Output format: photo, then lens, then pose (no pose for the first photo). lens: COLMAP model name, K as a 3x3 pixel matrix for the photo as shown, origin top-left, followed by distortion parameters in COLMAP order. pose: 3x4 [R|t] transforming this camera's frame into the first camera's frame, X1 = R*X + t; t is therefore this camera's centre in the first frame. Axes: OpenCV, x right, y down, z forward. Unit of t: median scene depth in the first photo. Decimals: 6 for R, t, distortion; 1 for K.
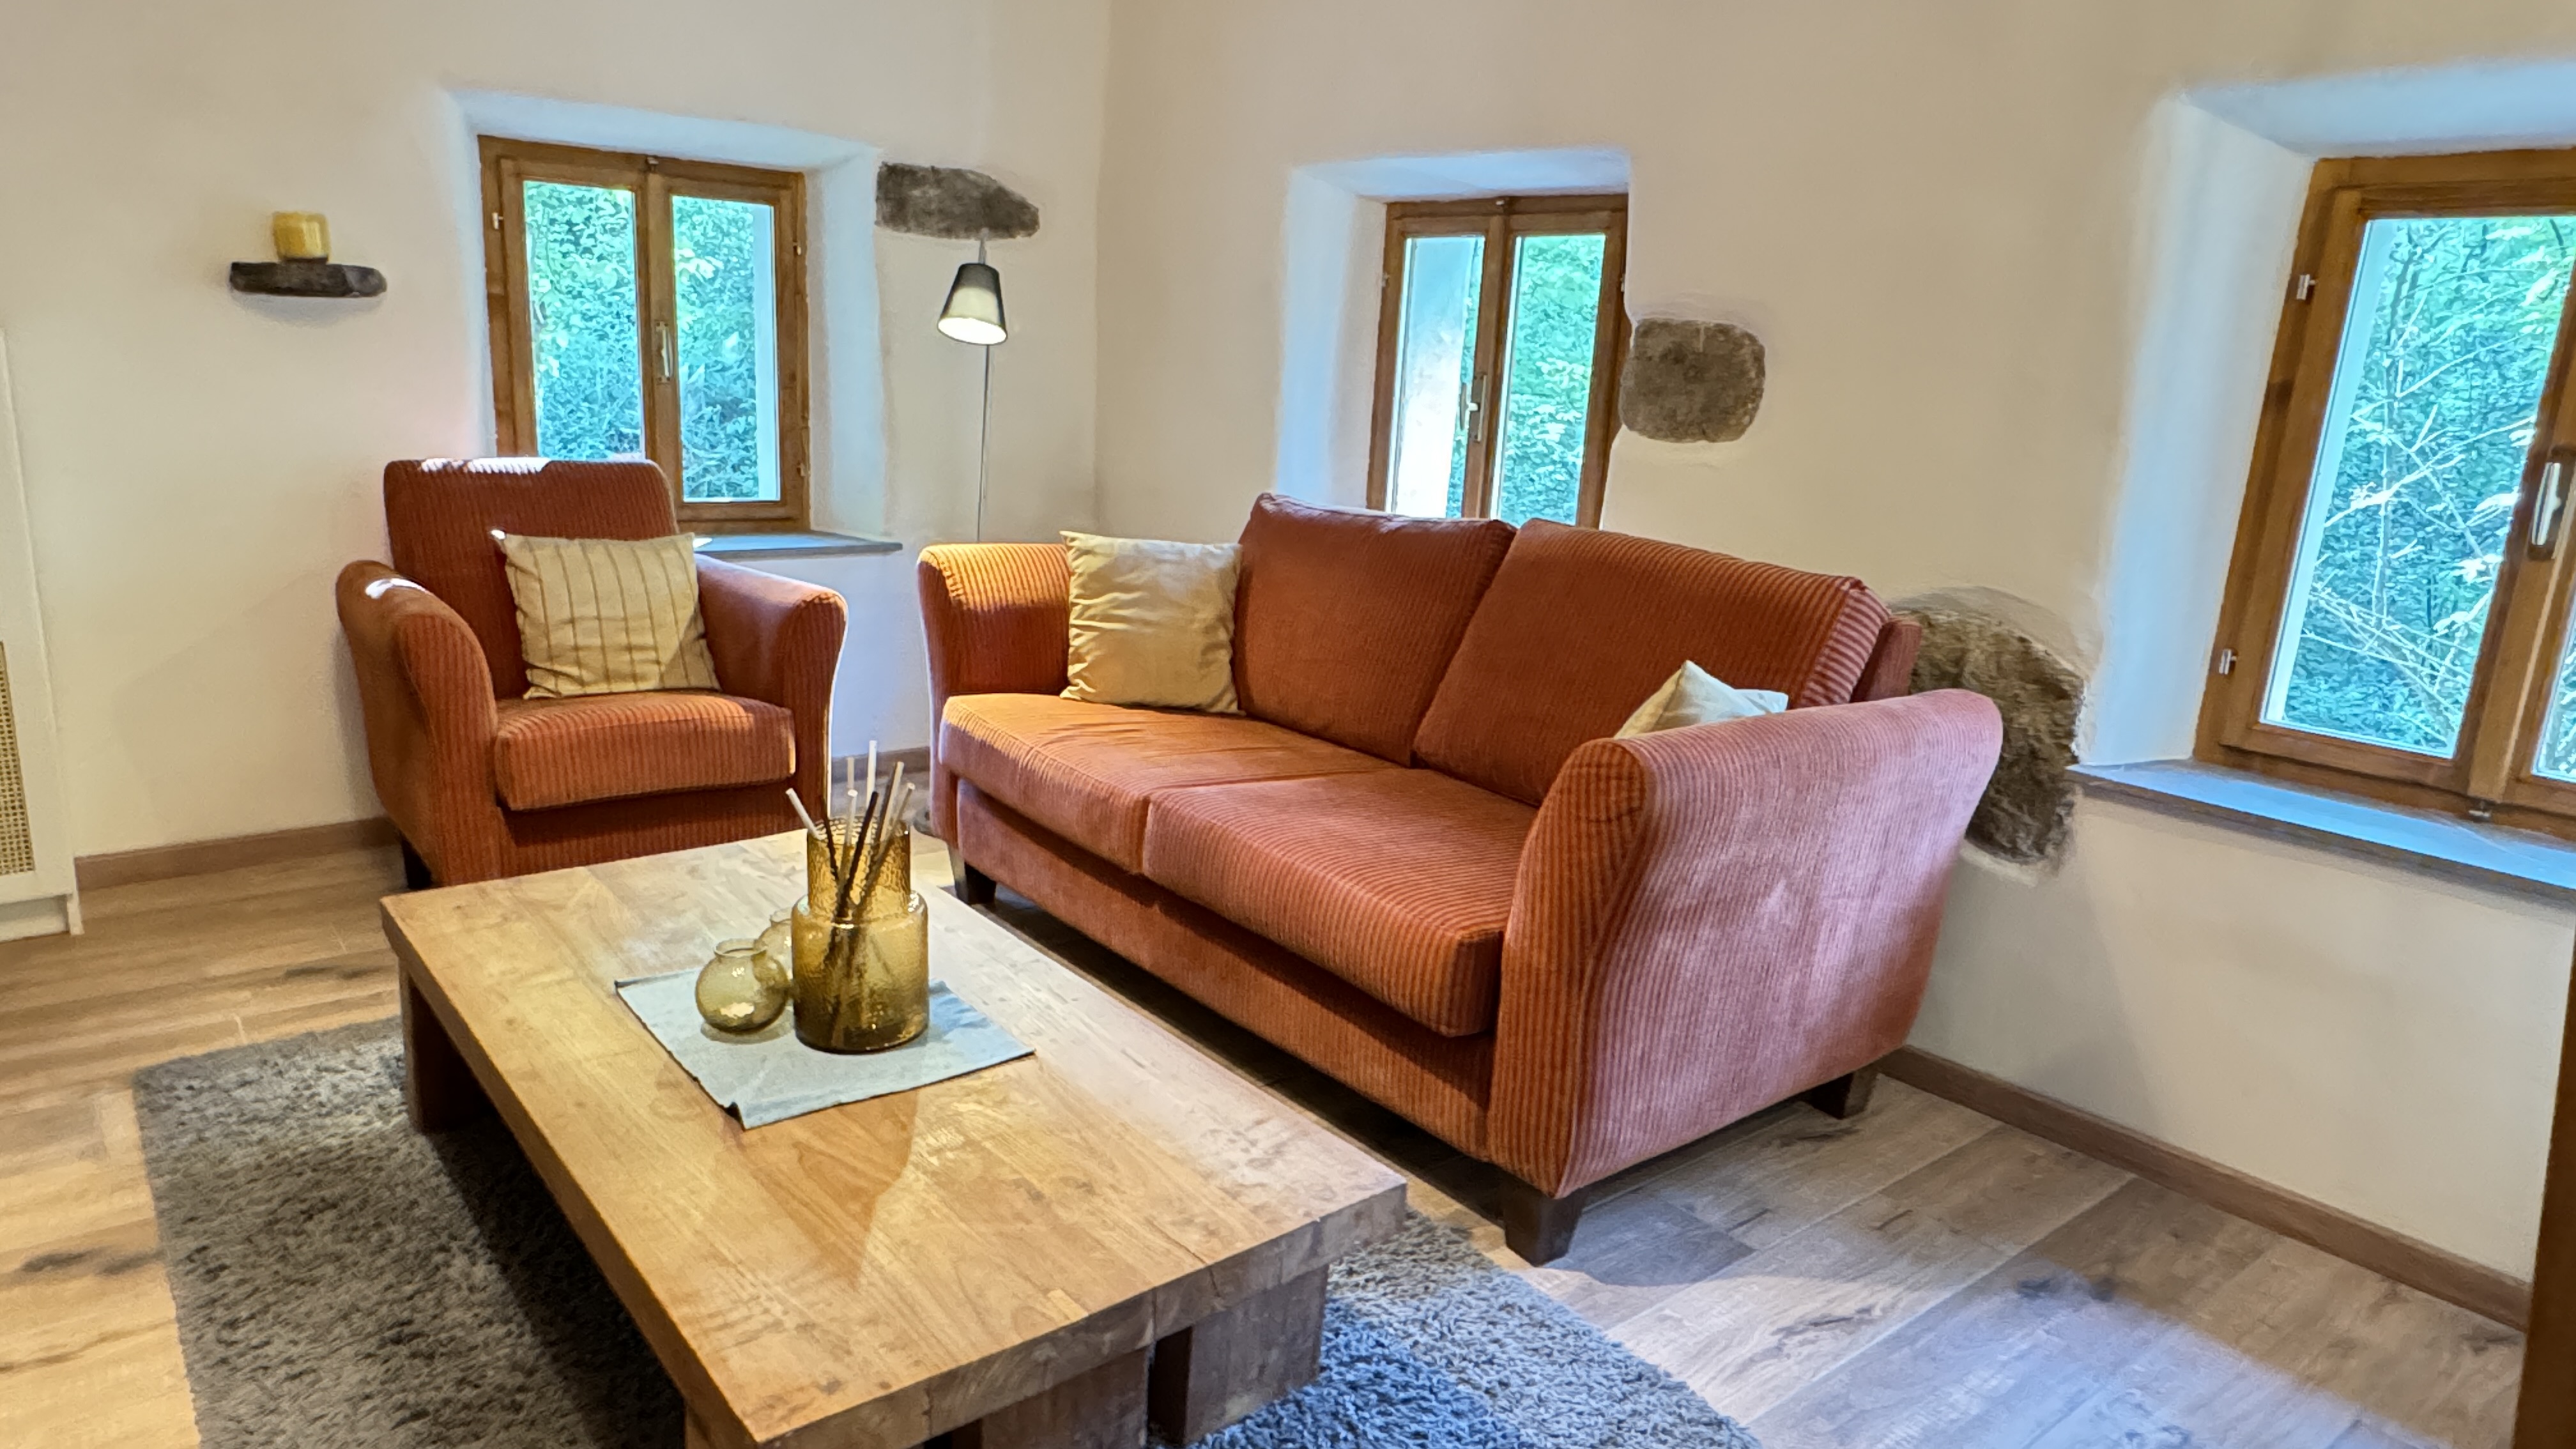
lens RADIAL K [[1561.6, 0, 1287.2], [0, 1561.6, 726.0], [0, 0, 1]] dist [-0.002982, 0.000519]
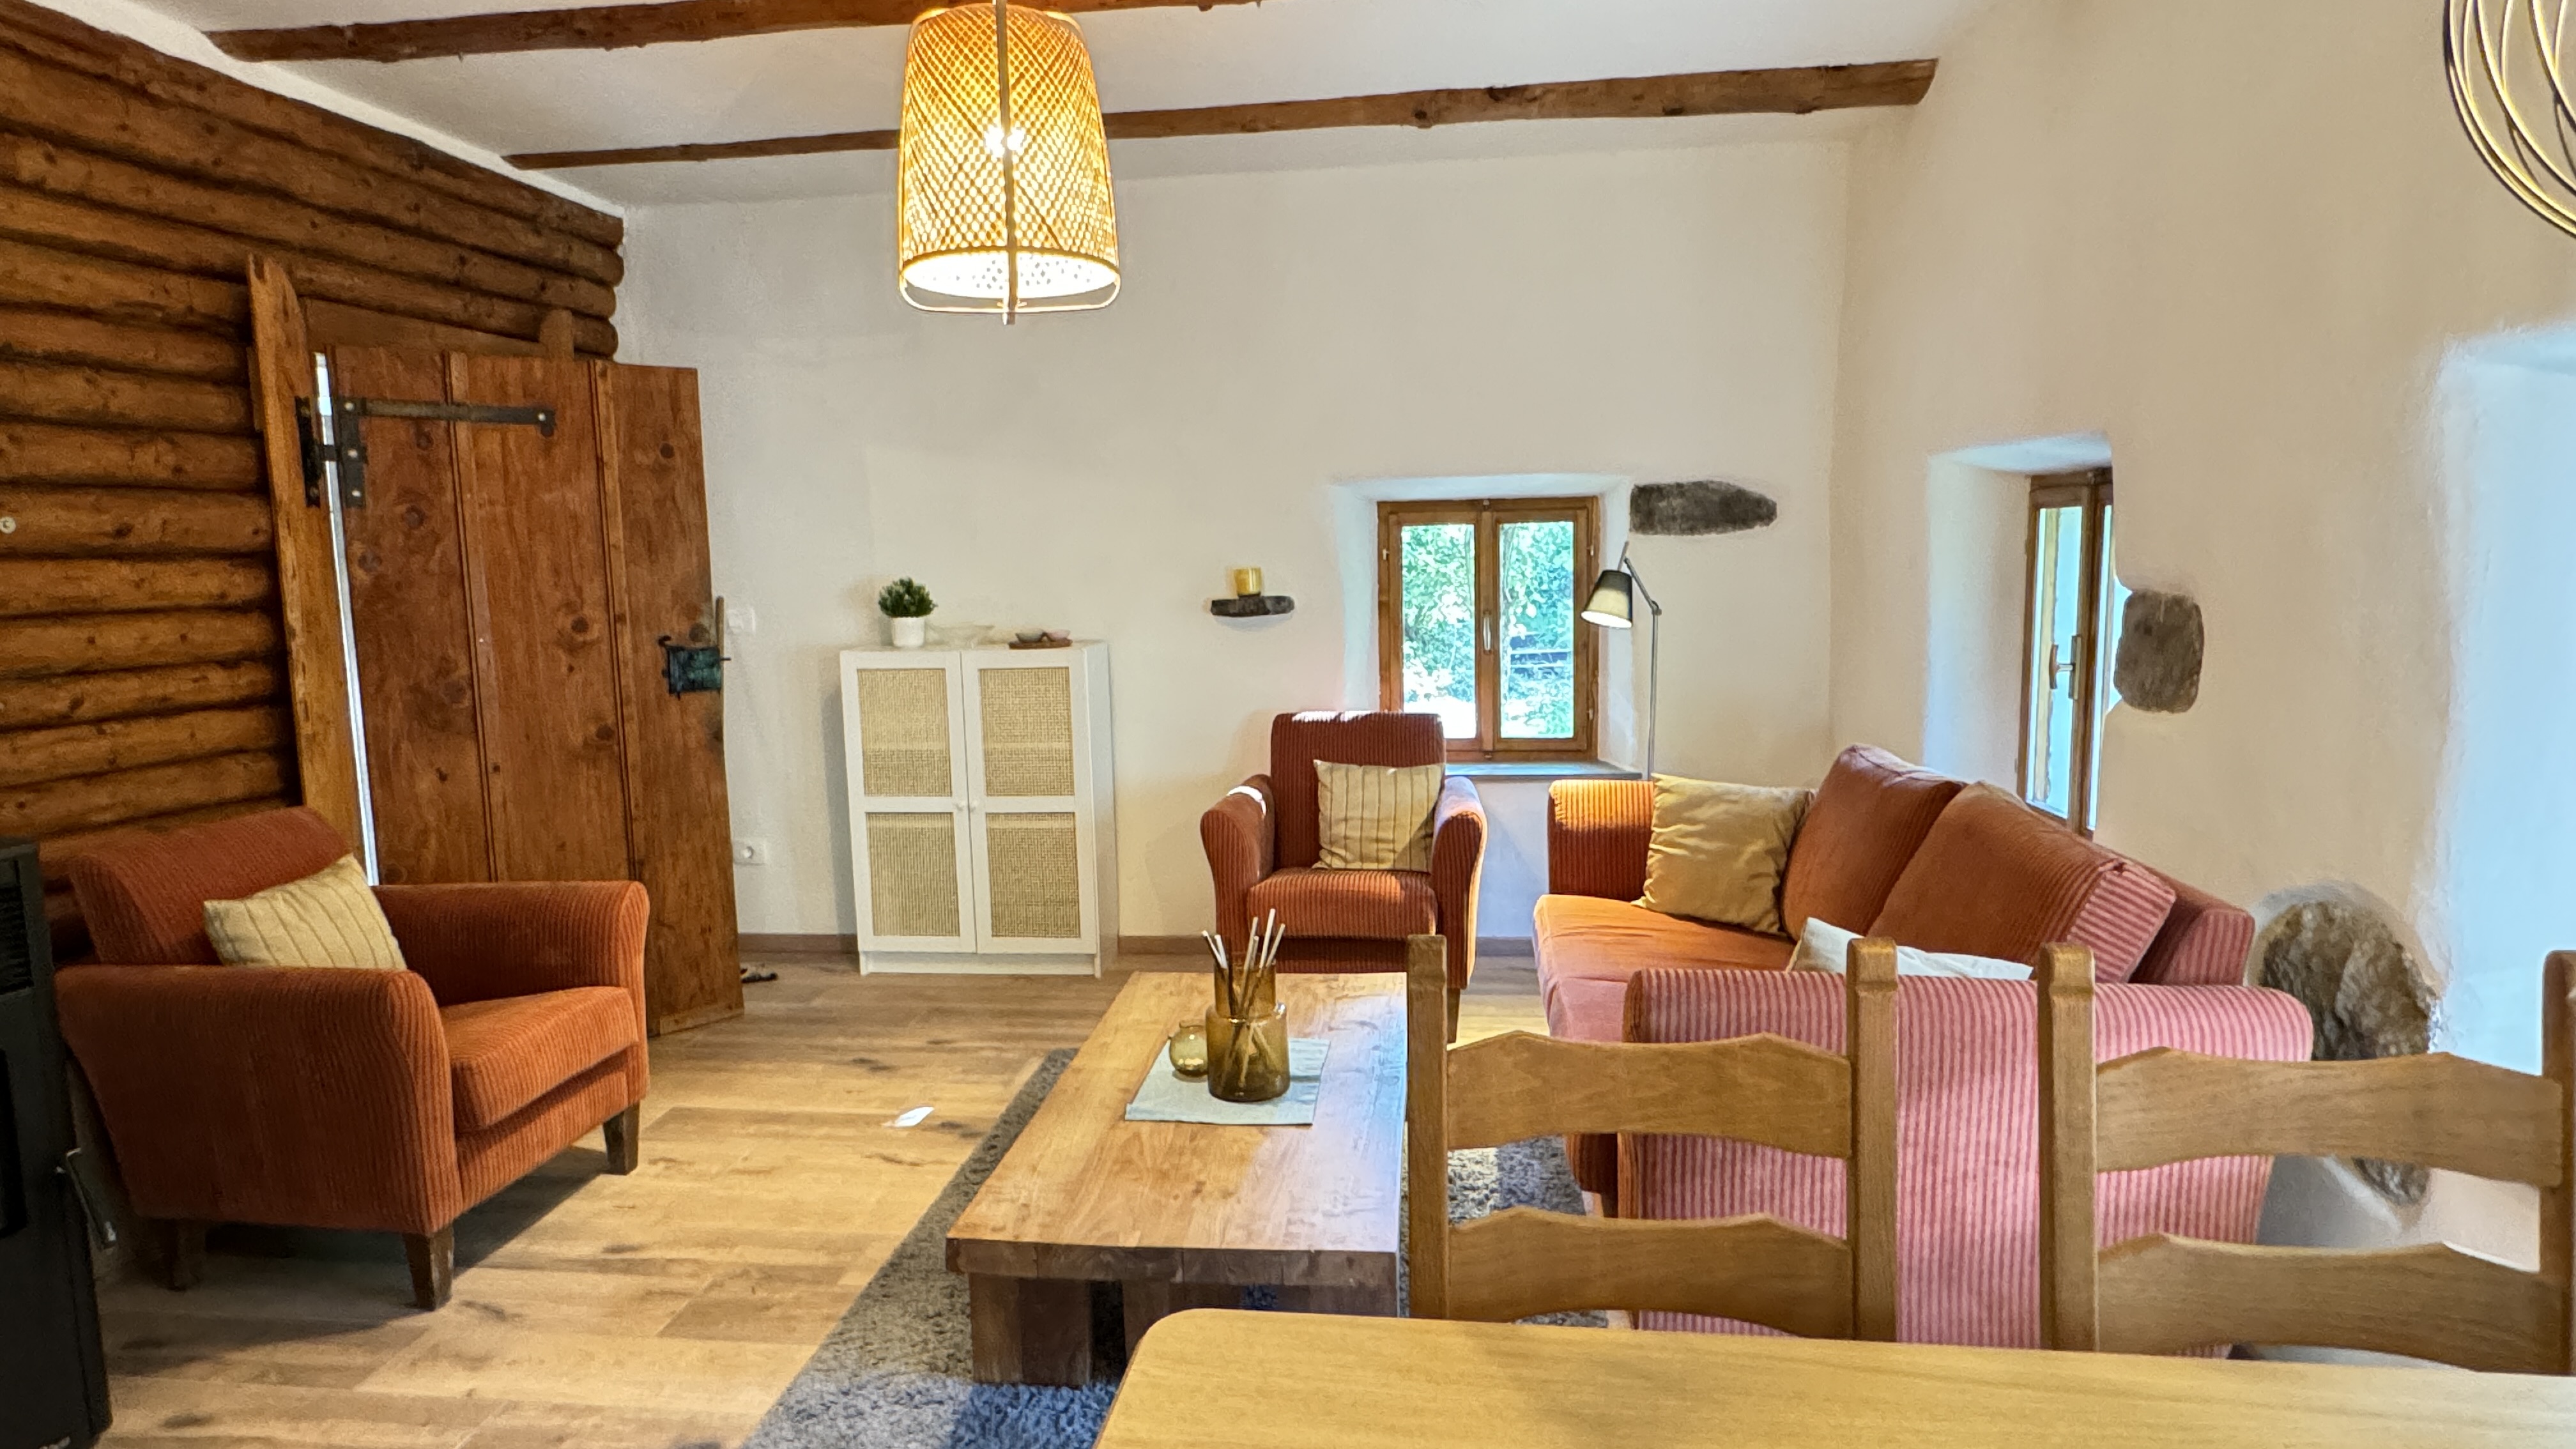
lens RADIAL K [[1451.3, 0, 1284.5], [0, 1451.3, 723.4], [0, 0, 1]] dist [-0.003773, 0.003369]
pose [[0.694695, 0.015215, -0.719143, 0.509427], [-0.107604, 0.990725, -0.082984, -0.035958], [0.711210, 0.135031, 0.689889, -0.030877]]
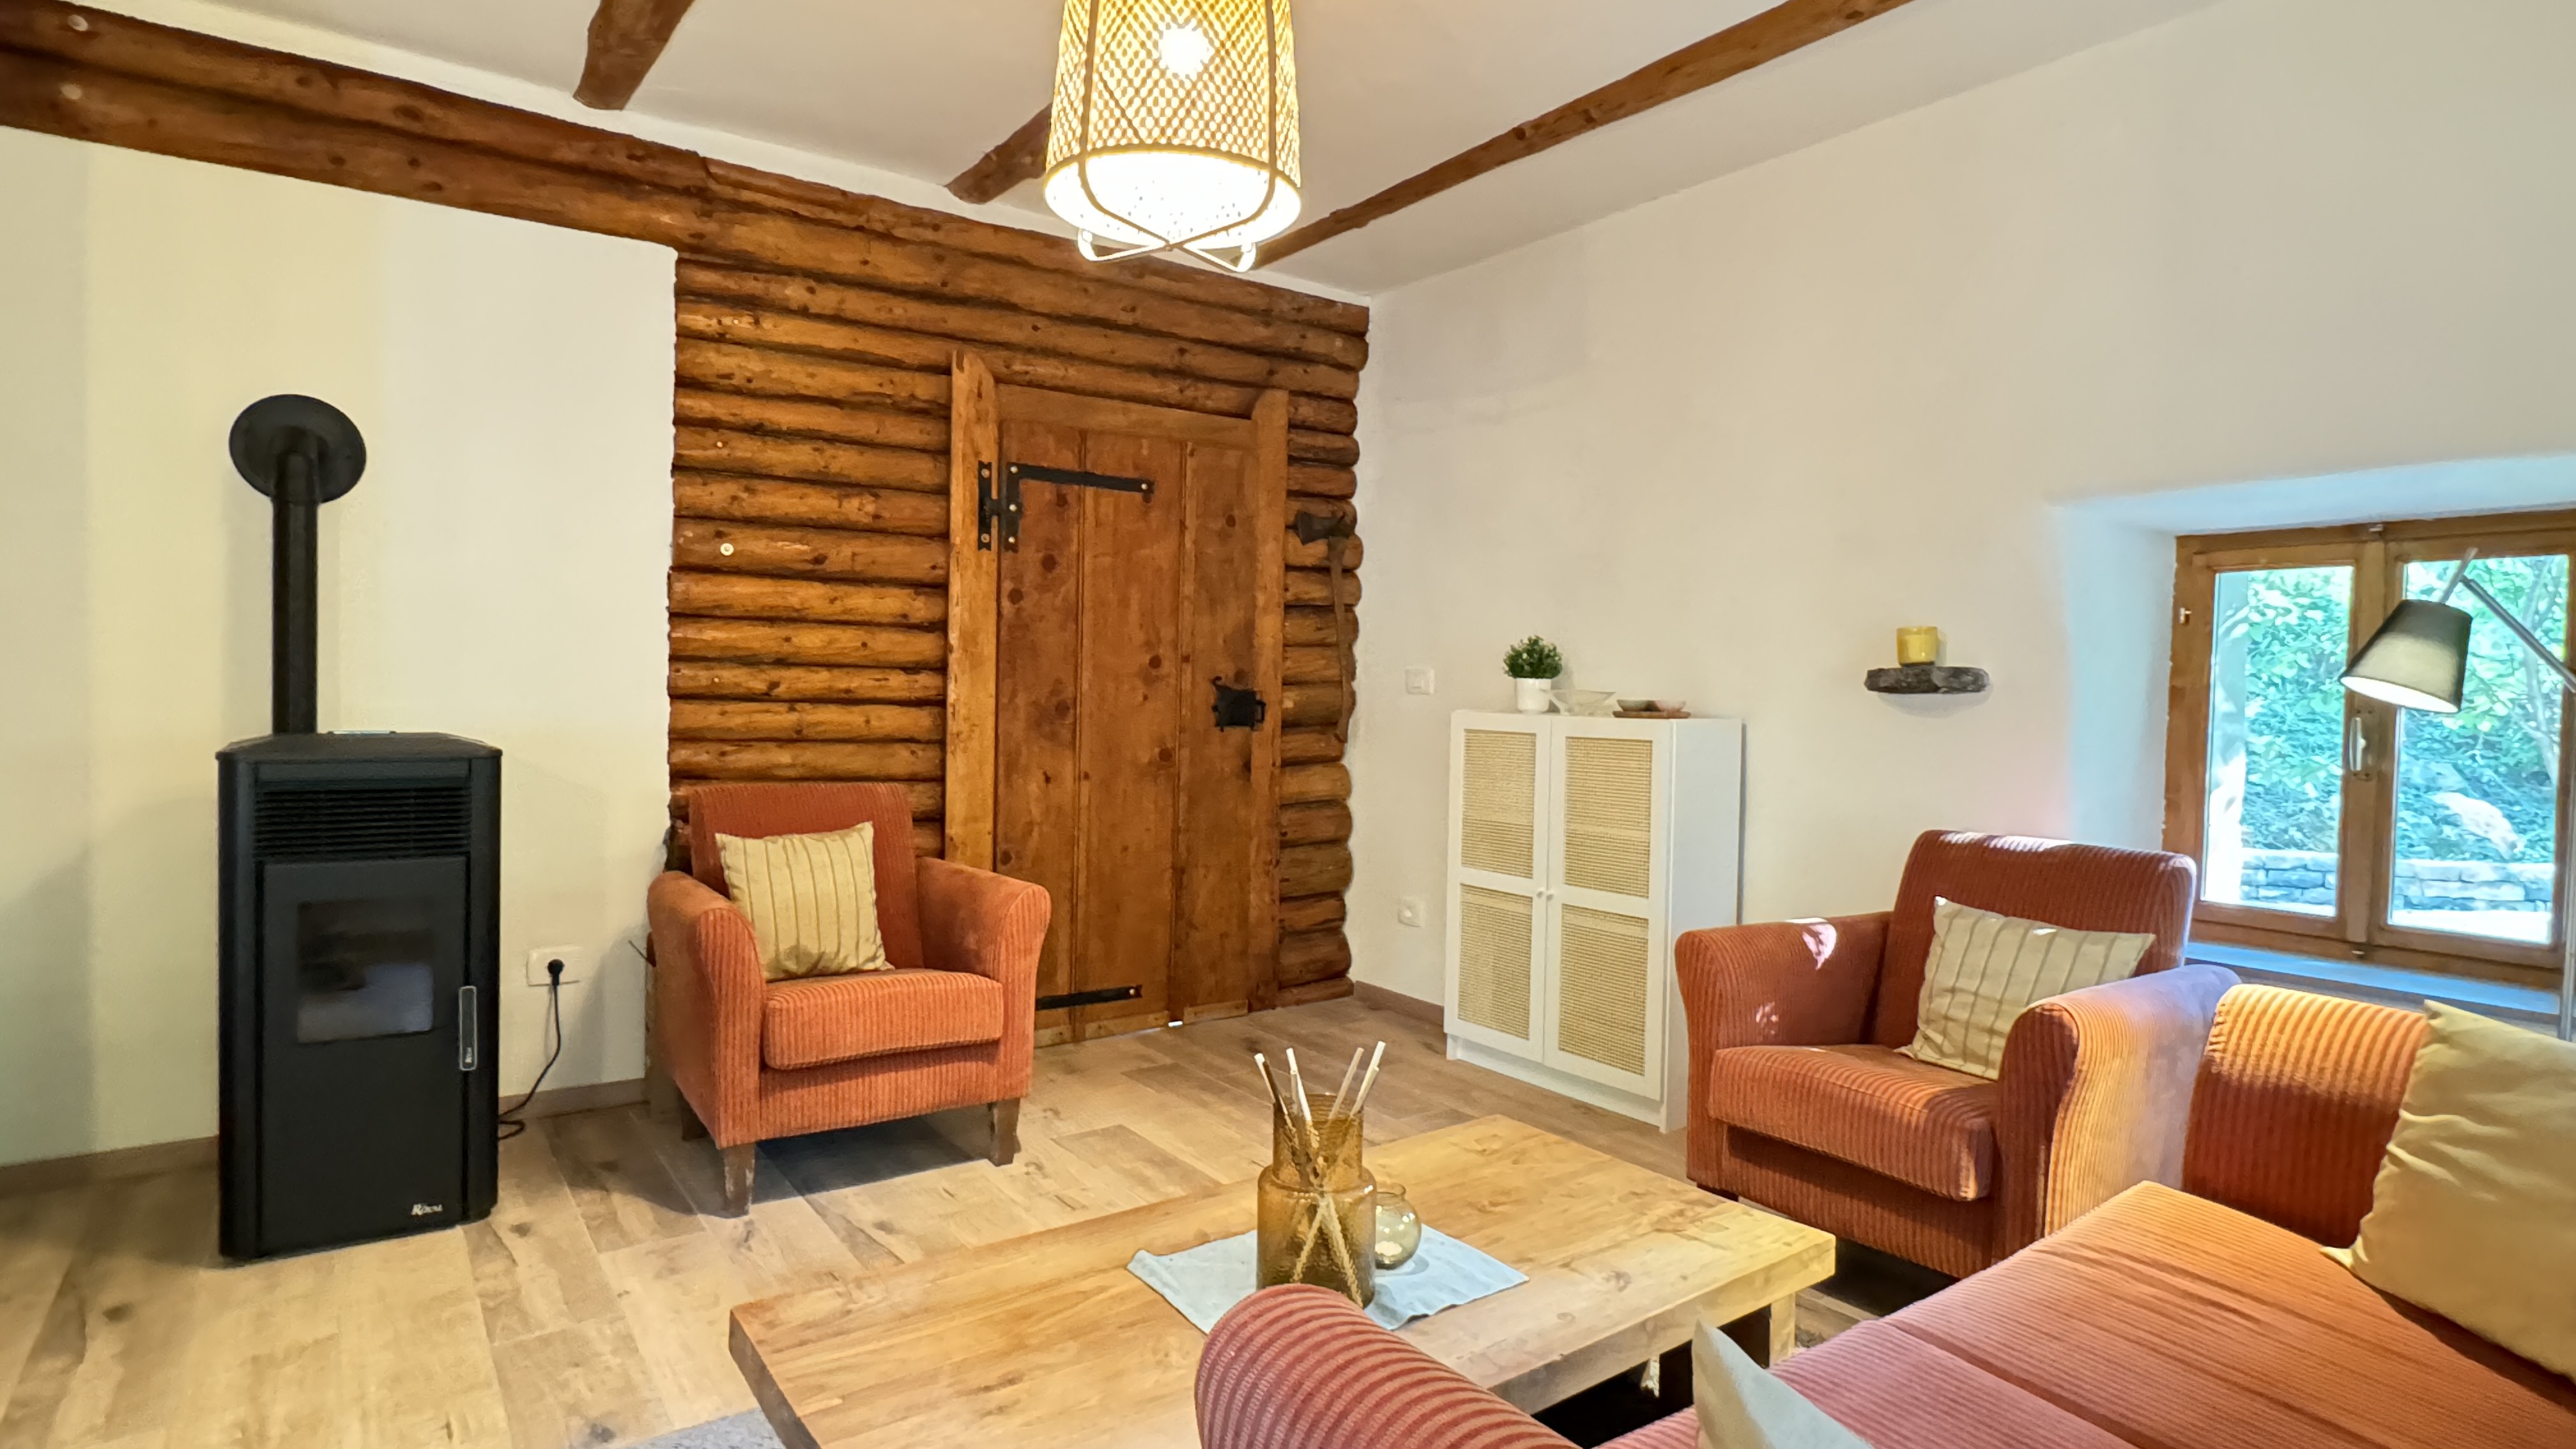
lens RADIAL K [[1327.6, 0, 1293.9], [0, 1327.6, 724.4], [0, 0, 1]] dist [0.003366, -0.000187]
pose [[-0.050301, -0.029603, -0.998295, 0.420300], [-0.257357, 0.966189, -0.015683, -0.109456], [0.965006, 0.256129, -0.056219, 0.585267]]
